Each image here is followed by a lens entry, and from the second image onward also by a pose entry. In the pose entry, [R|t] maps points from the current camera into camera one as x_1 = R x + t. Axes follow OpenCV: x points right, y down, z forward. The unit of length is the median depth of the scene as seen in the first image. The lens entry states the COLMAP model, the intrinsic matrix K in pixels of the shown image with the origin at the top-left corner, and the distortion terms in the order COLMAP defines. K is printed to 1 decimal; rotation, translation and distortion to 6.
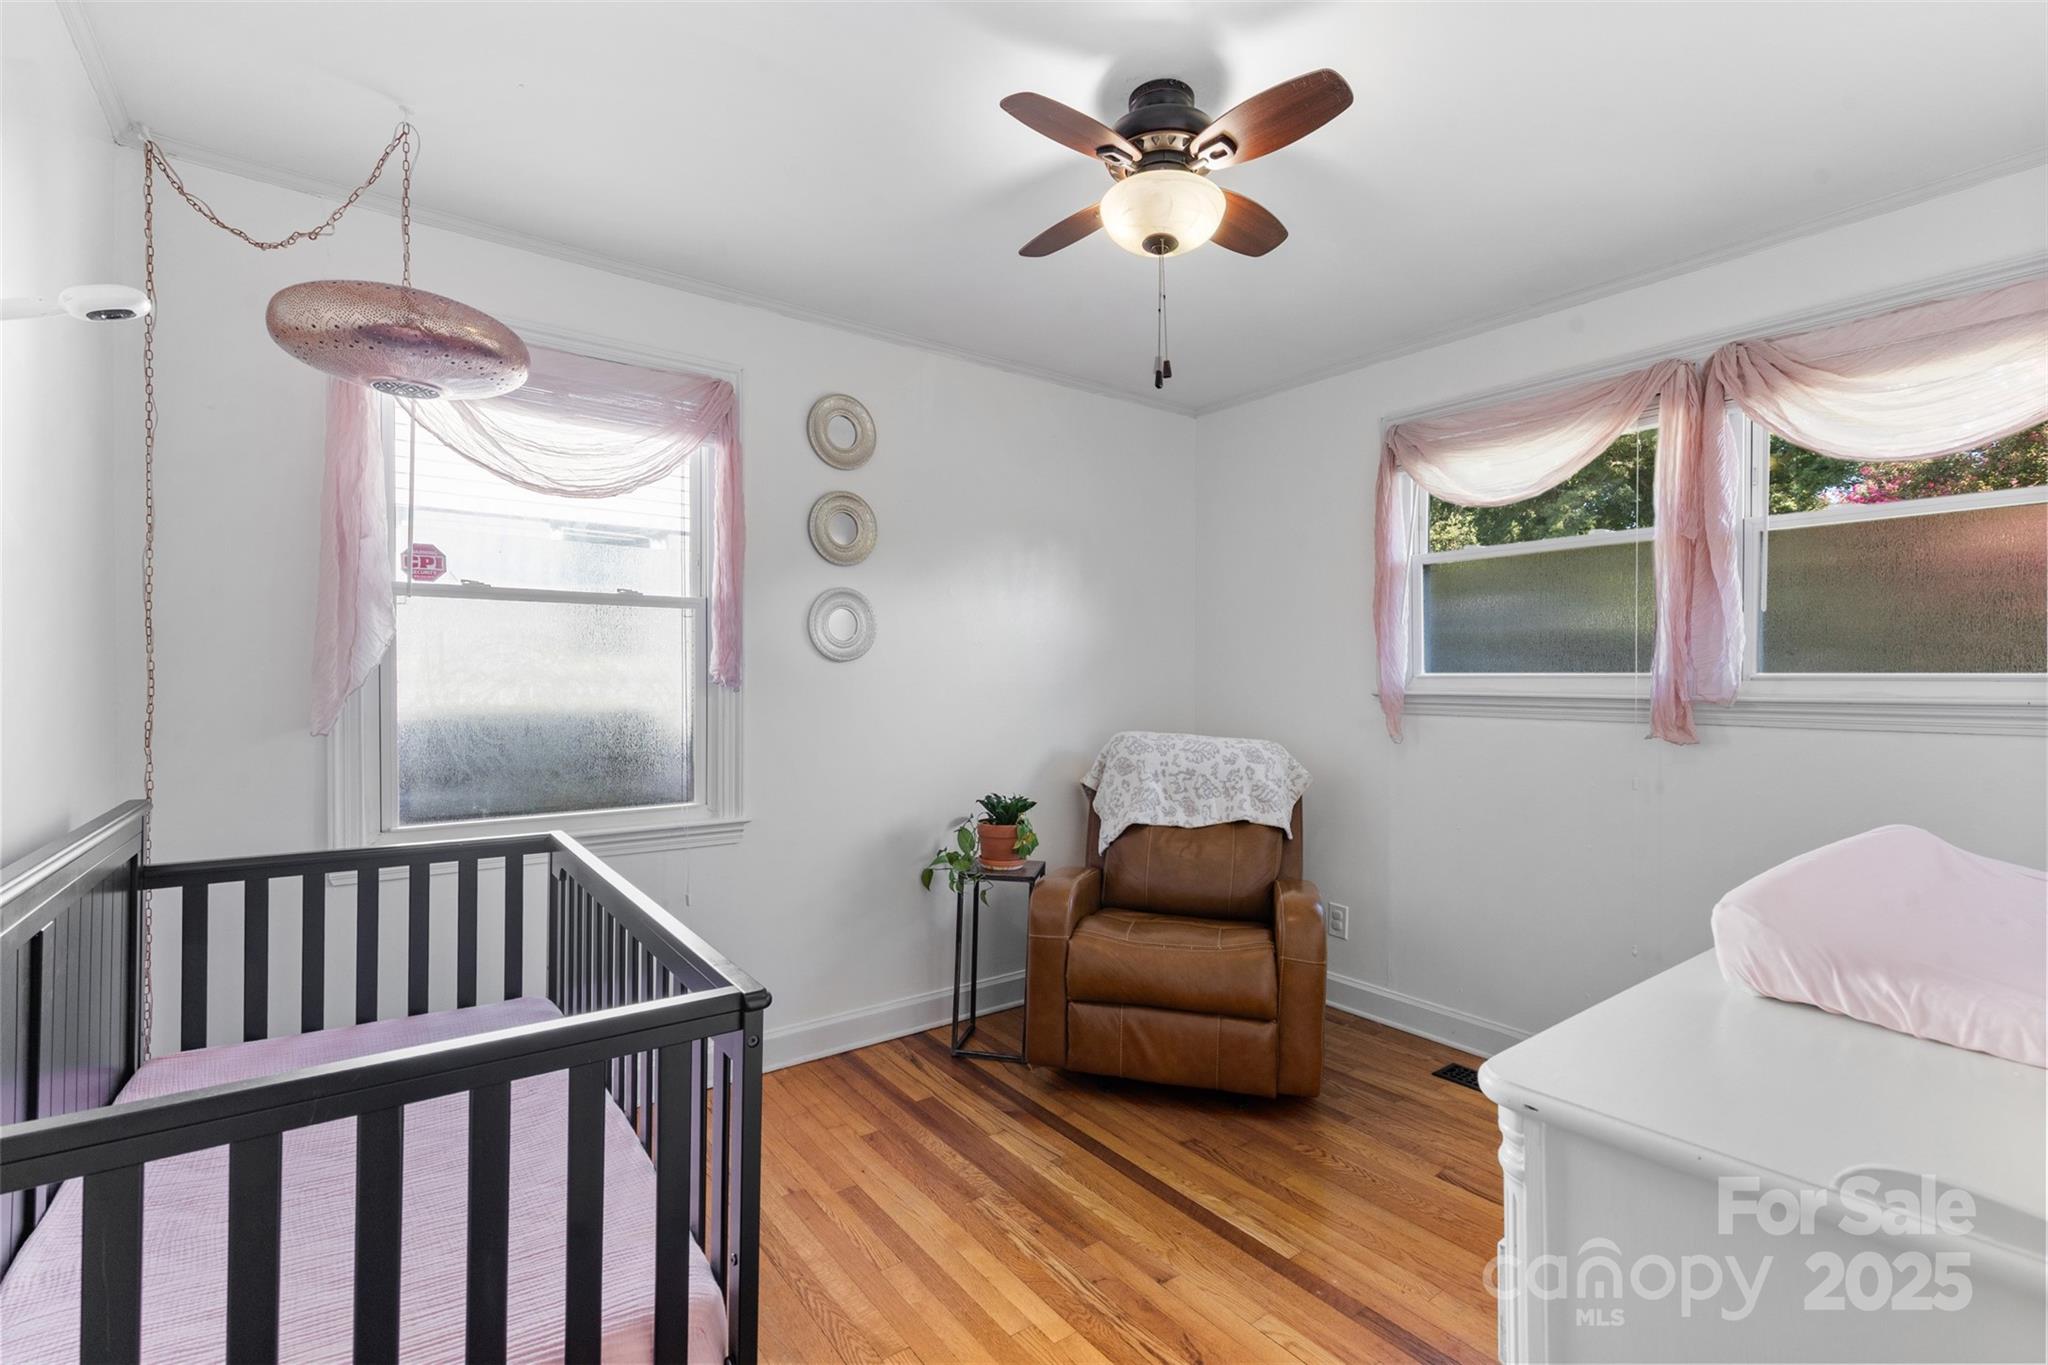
lens RADIAL K [[924.4, 0, 1024.8], [0, 924.4, 680.4], [0, 0, 1]] dist [0.003571, 0.000690]
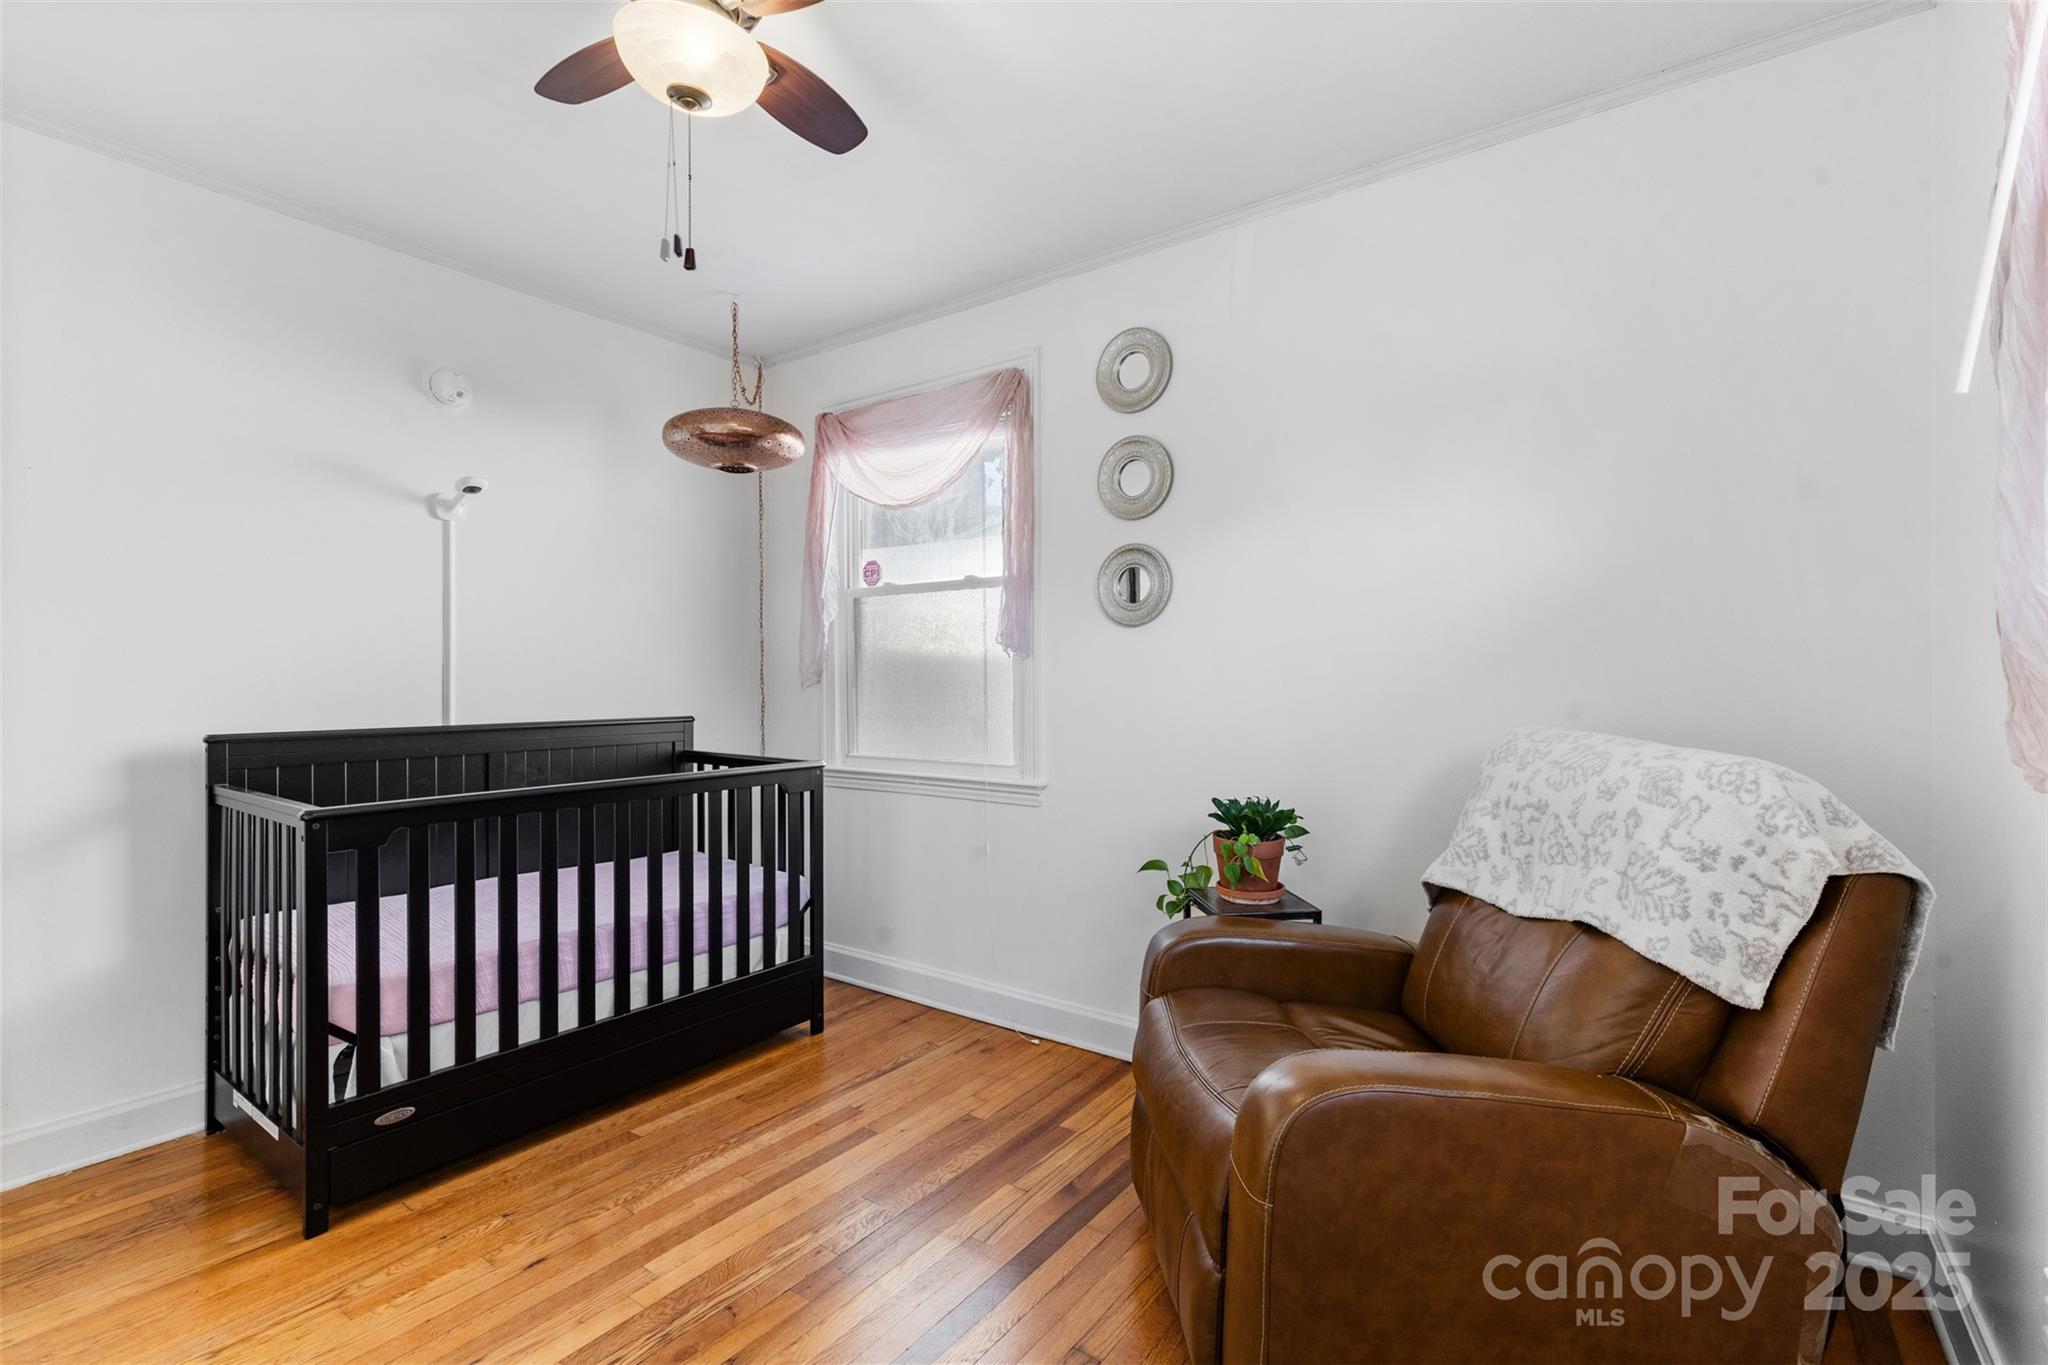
lens RADIAL K [[924.4, 0, 1018.3], [0, 924.4, 678.7], [0, 0, 1]] dist [0.003571, 0.000690]
pose [[0.290254, -0.005034, -0.956936, 0.665029], [-0.000278, 0.999986, -0.005344, 0.037057], [0.956950, 0.001817, 0.290248, 0.668075]]
